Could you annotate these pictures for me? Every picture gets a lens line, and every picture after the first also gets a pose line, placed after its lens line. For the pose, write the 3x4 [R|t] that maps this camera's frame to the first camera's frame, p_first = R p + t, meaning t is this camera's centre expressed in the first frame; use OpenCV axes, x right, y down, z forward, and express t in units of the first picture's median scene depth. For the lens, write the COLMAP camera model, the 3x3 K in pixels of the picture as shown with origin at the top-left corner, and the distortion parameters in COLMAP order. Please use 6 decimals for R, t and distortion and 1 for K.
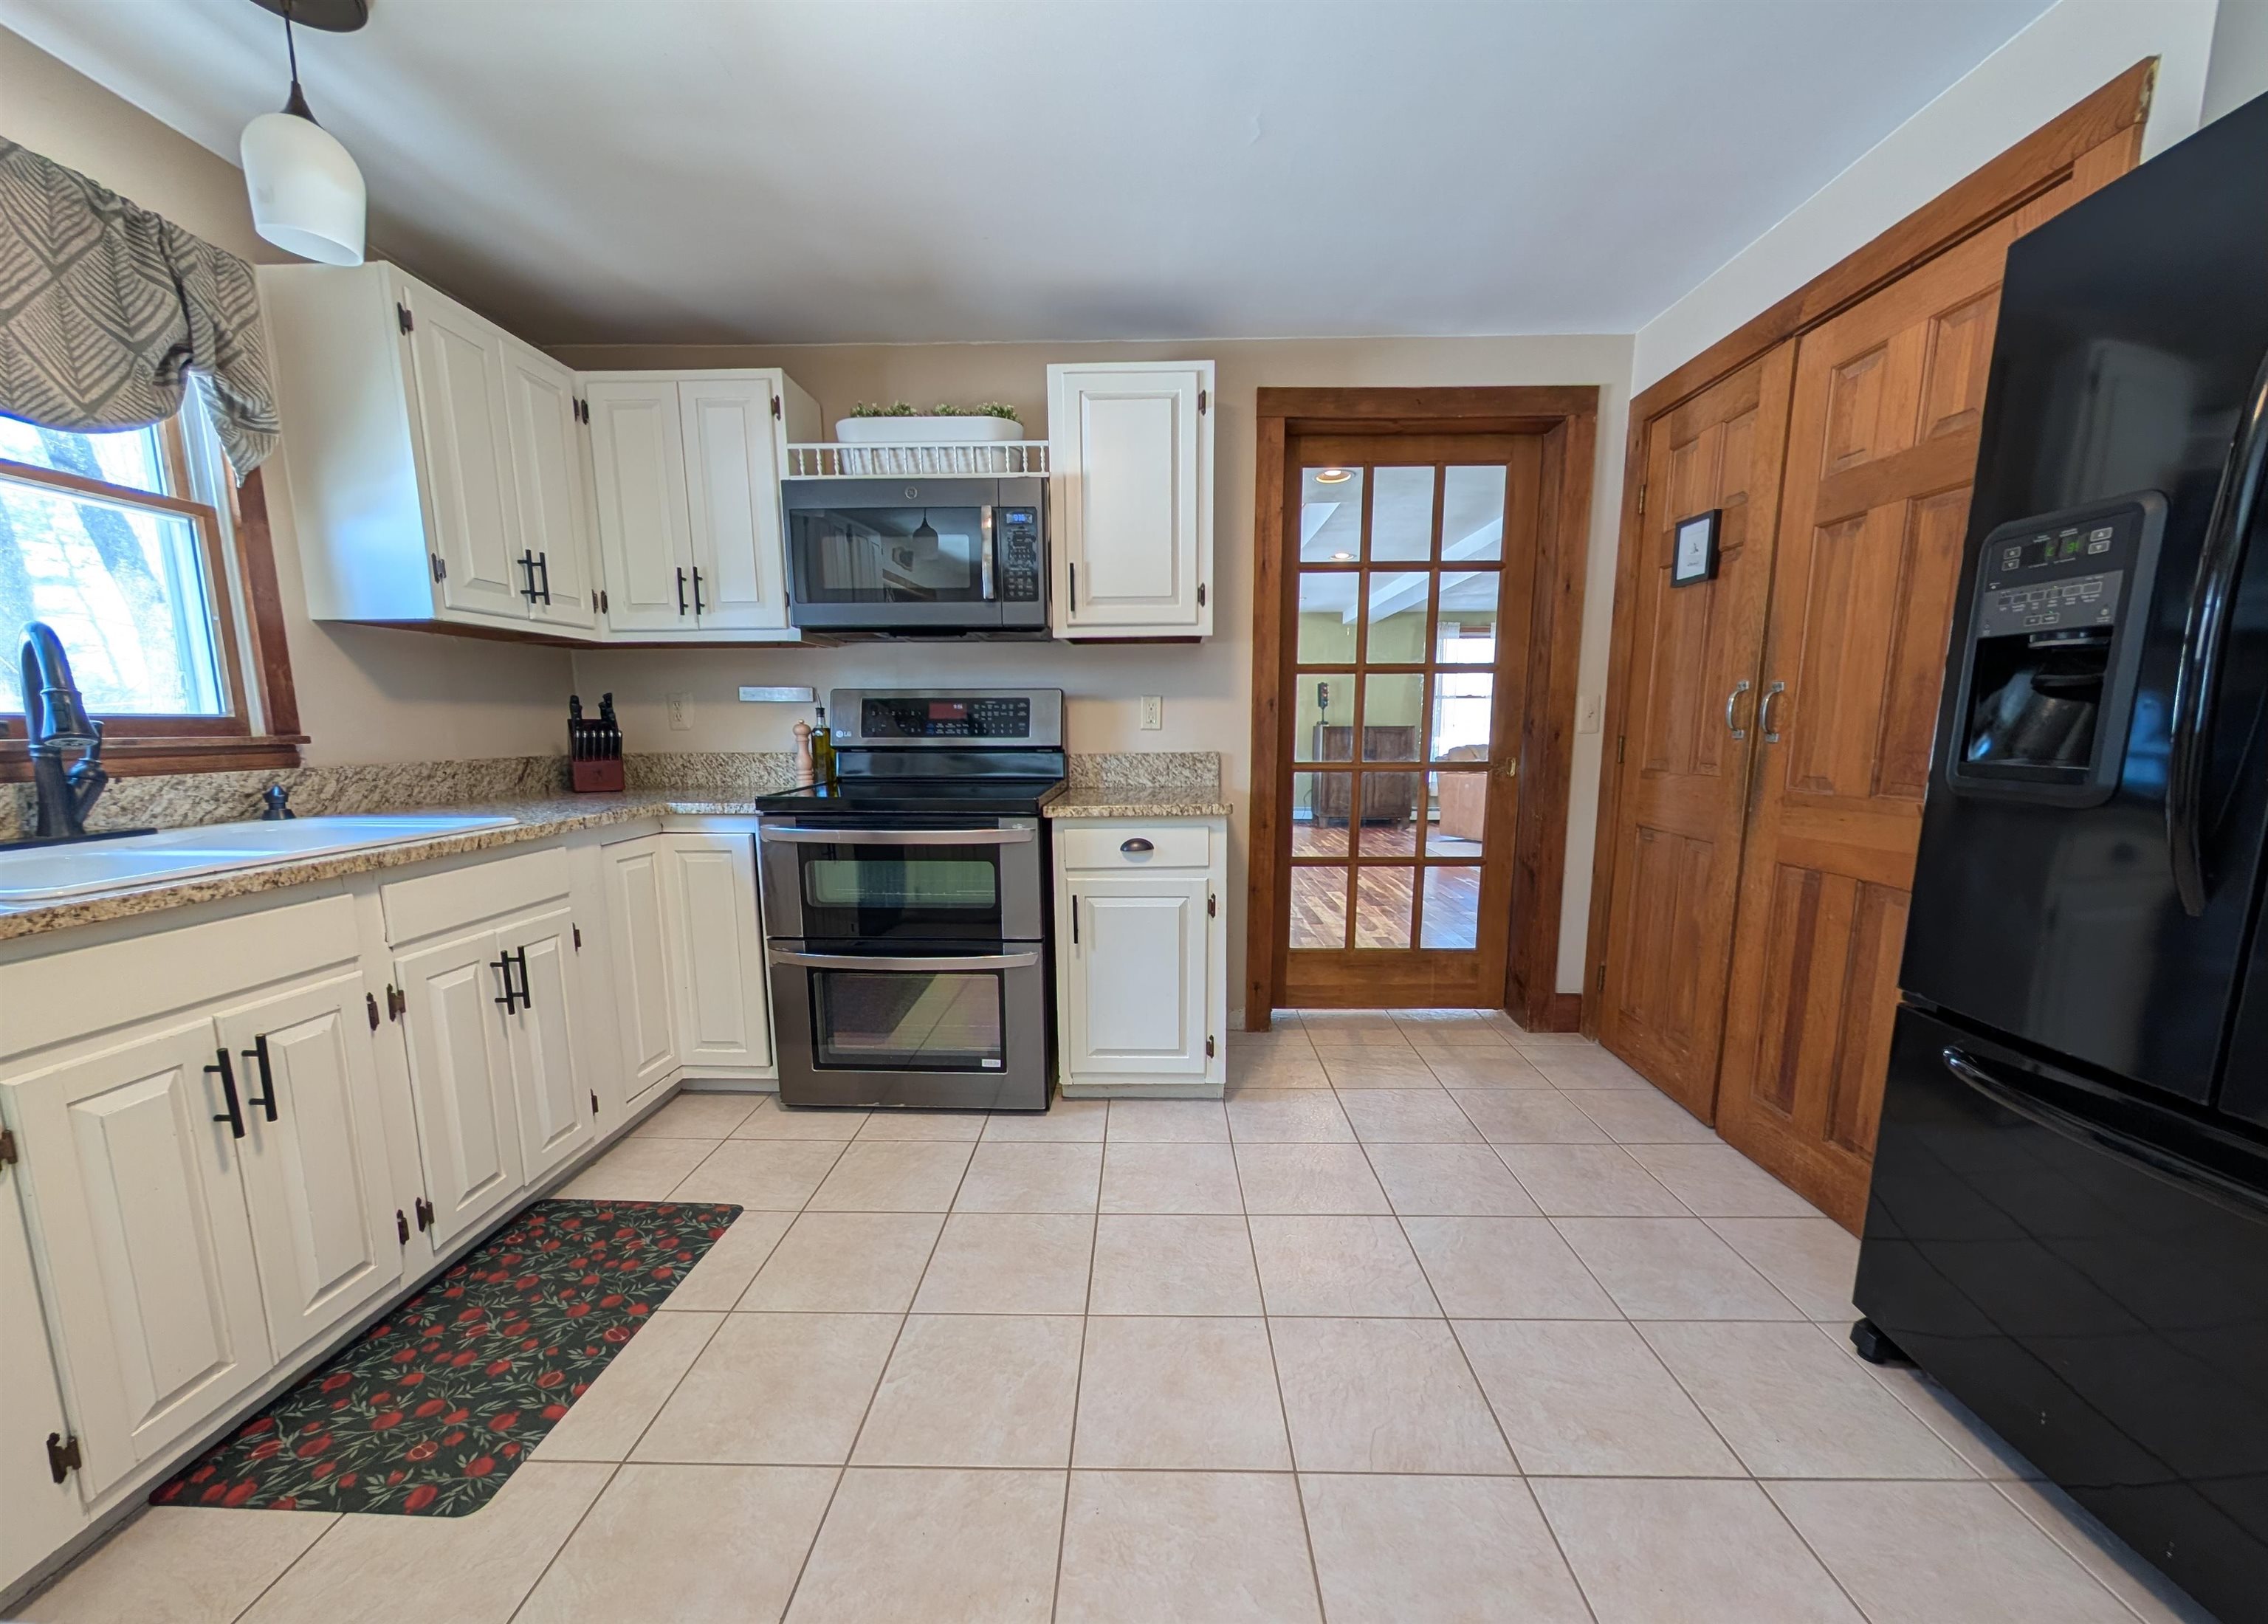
lens RADIAL K [[858.9, 0, 1137.6], [0, 858.9, 858.4], [0, 0, 1]] dist [0.000602, 0.000155]
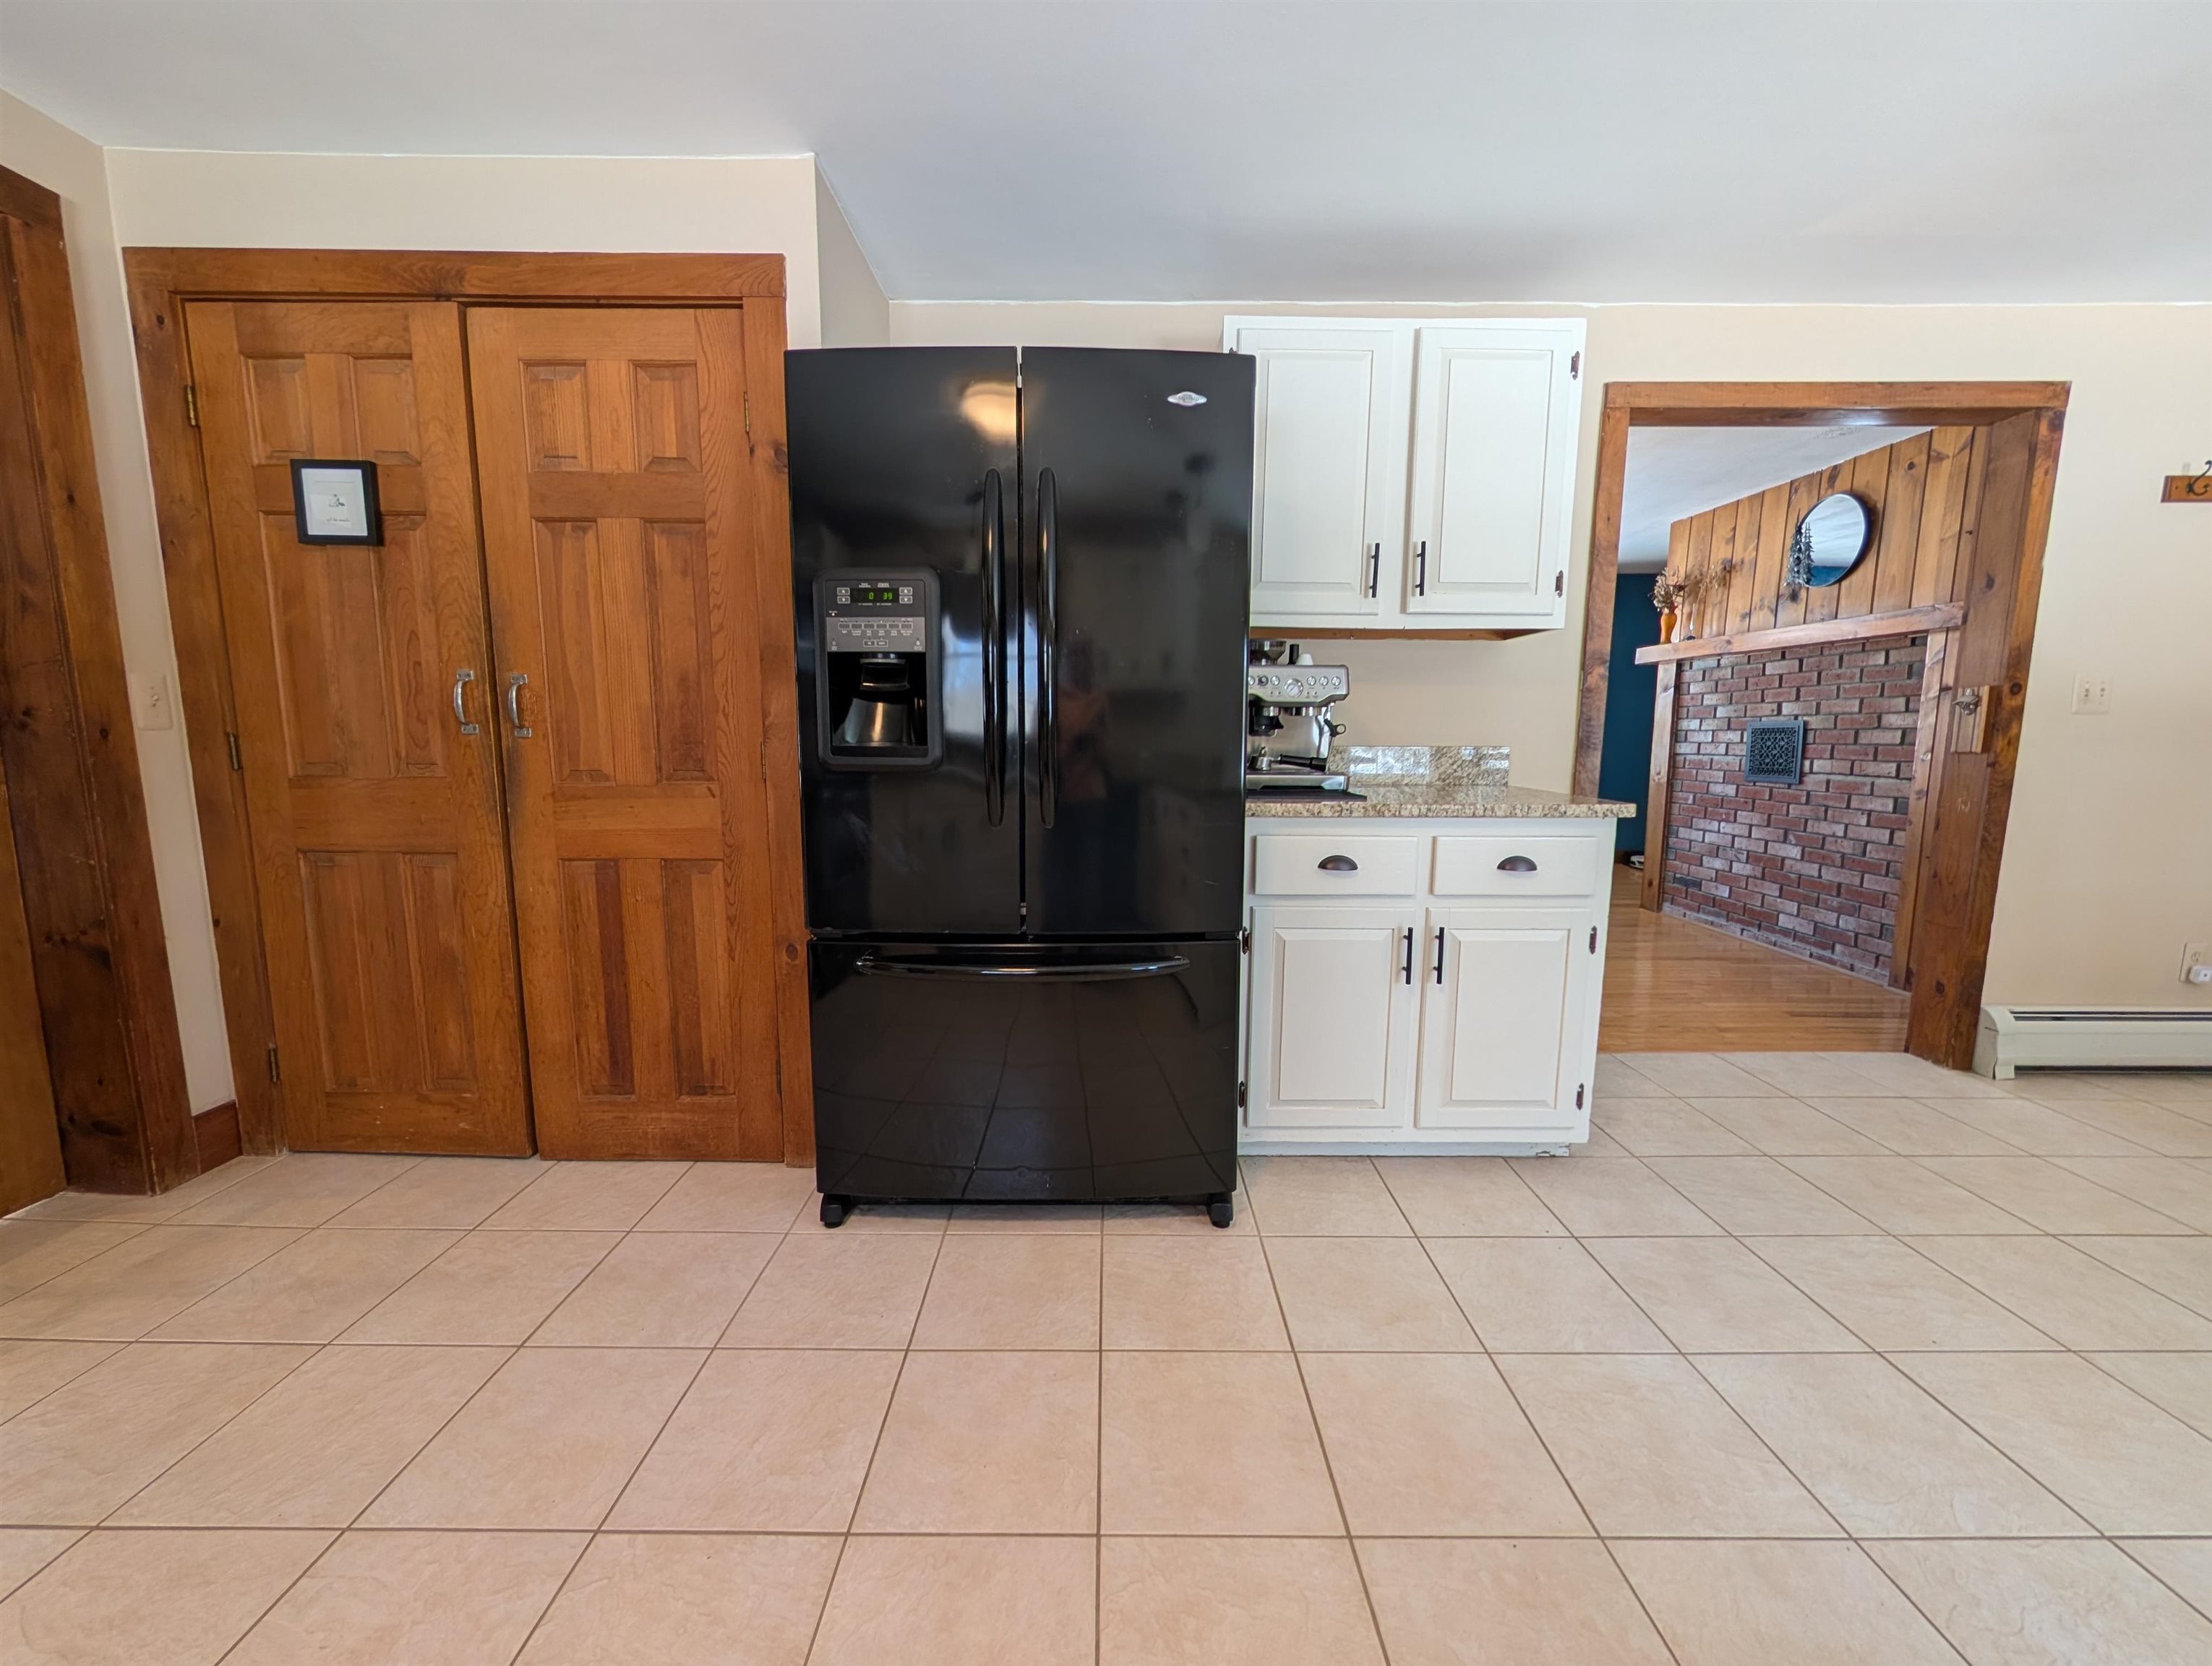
lens RADIAL K [[835.5, 0, 1106.2], [0, 835.5, 839.0], [0, 0, 1]] dist [-0.000992, 0.000054]
pose [[-0.013383, -0.122706, 0.992353, -0.186519], [0.150902, 0.980827, 0.123316, -0.037408], [-0.988458, 0.151398, 0.005390, 0.339455]]
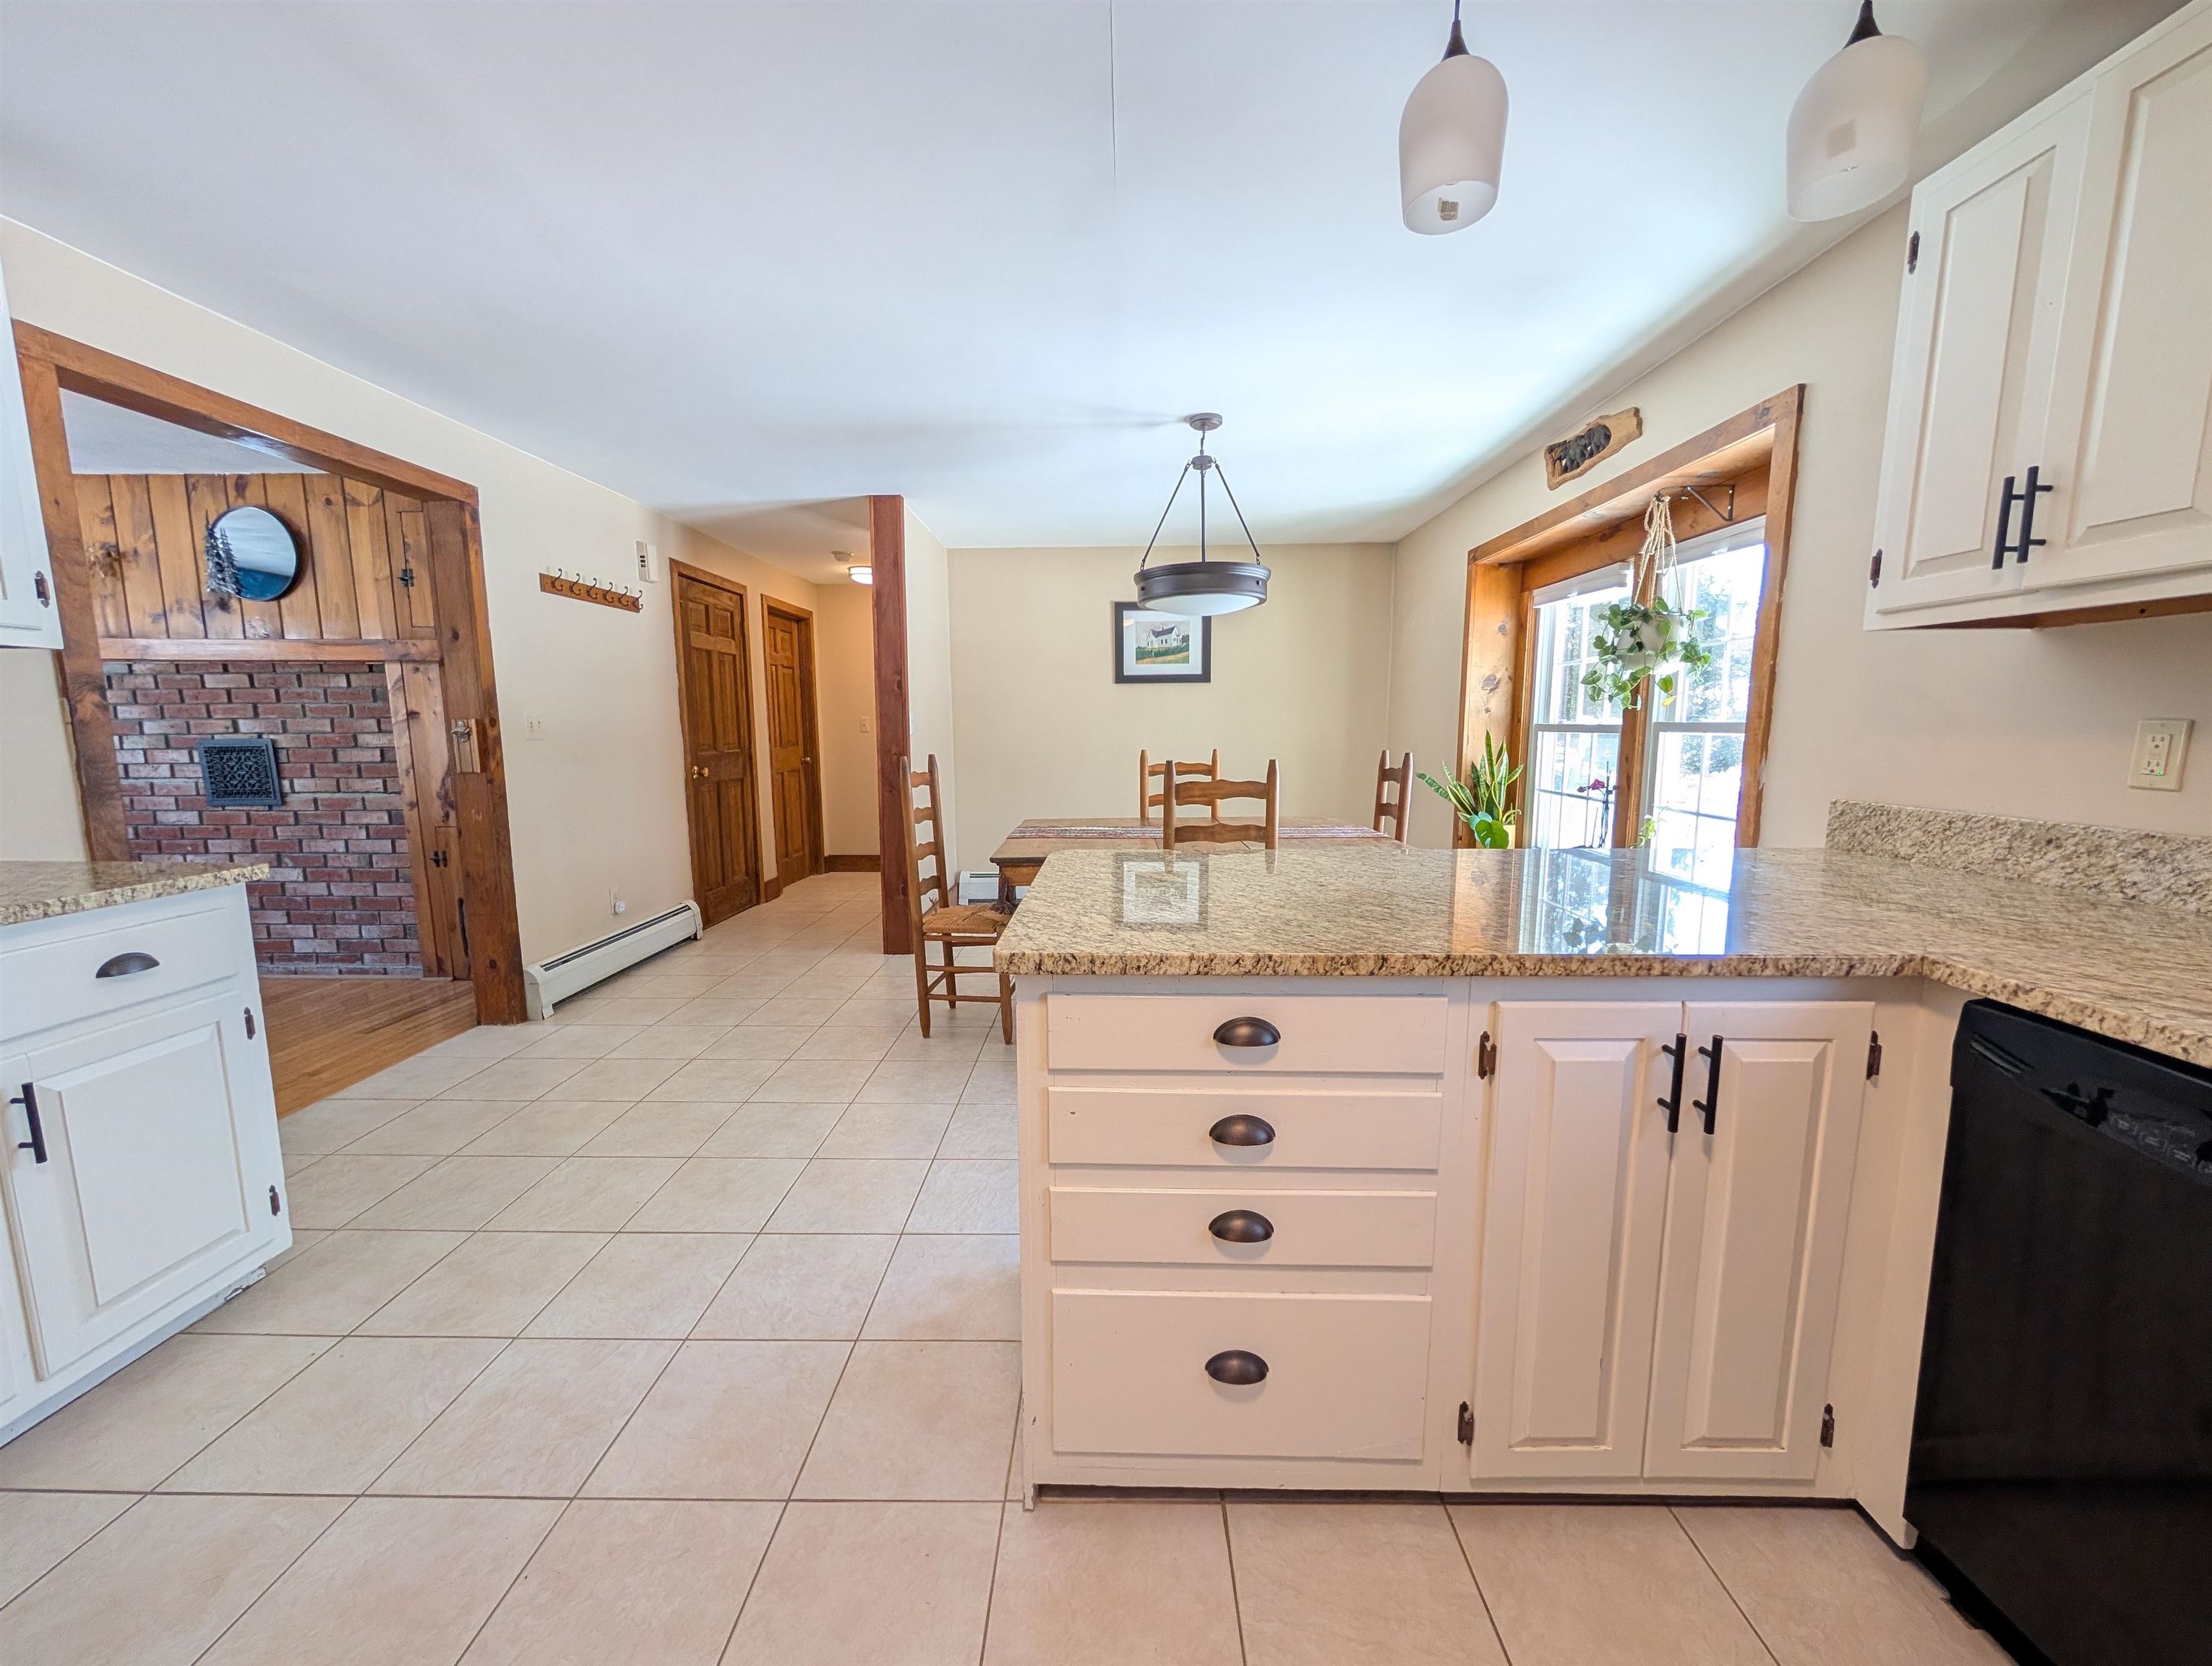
lens RADIAL K [[835.5, 0, 1106.2], [0, 835.5, 839.0], [0, 0, 1]] dist [-0.000992, 0.000054]
pose [[-0.999979, 0.006478, 0.000663, -0.120632], [0.006398, 0.958328, 0.285597, -0.119355], [0.001215, 0.285595, -0.958349, 0.531404]]
